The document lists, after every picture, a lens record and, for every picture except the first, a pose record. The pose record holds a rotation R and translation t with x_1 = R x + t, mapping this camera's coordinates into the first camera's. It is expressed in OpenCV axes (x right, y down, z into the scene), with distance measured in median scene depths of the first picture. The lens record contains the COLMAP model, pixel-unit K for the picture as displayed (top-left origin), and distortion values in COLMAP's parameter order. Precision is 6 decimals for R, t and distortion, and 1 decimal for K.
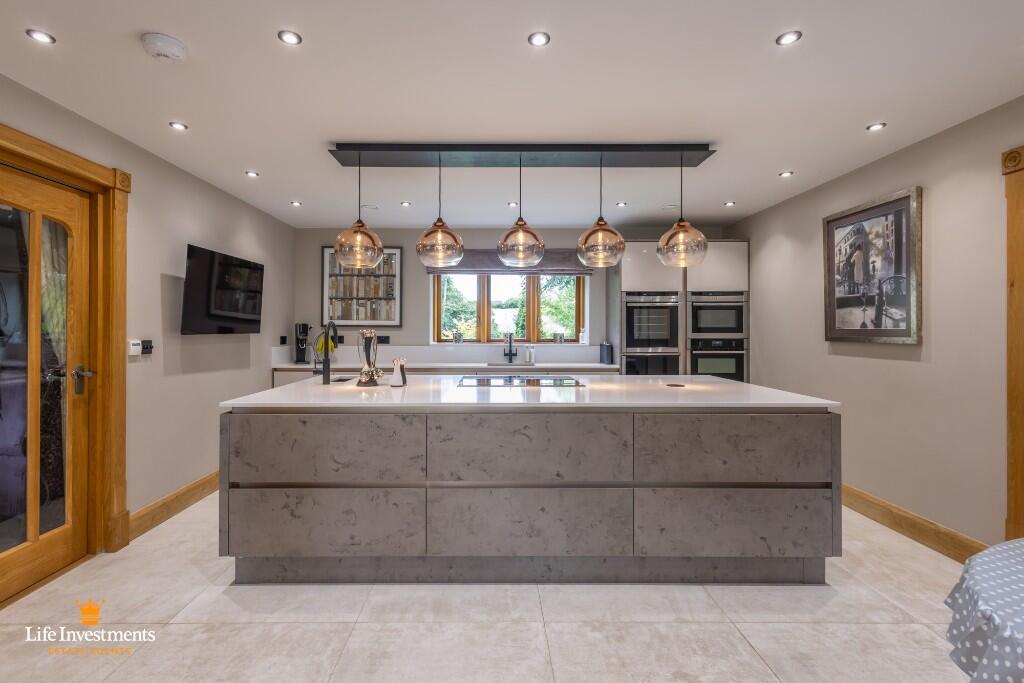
lens RADIAL K [[468.6, 0, 499.4], [0, 468.6, 326.8], [0, 0, 1]] dist [0.002245, 0.002655]
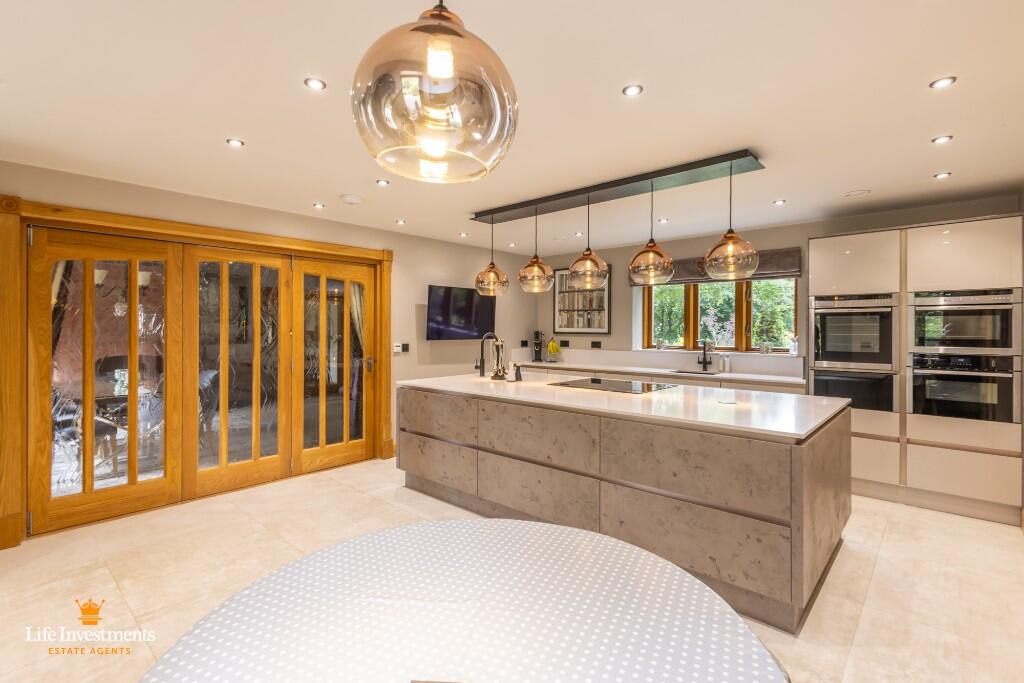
lens RADIAL K [[468.6, 0, 518.8], [0, 468.6, 333.9], [0, 0, 1]] dist [0.002245, 0.002655]
pose [[0.746095, 0.008593, -0.665784, 0.440188], [0.002254, 0.999878, 0.015431, -0.020539], [0.665836, -0.013014, 0.745985, -0.006699]]
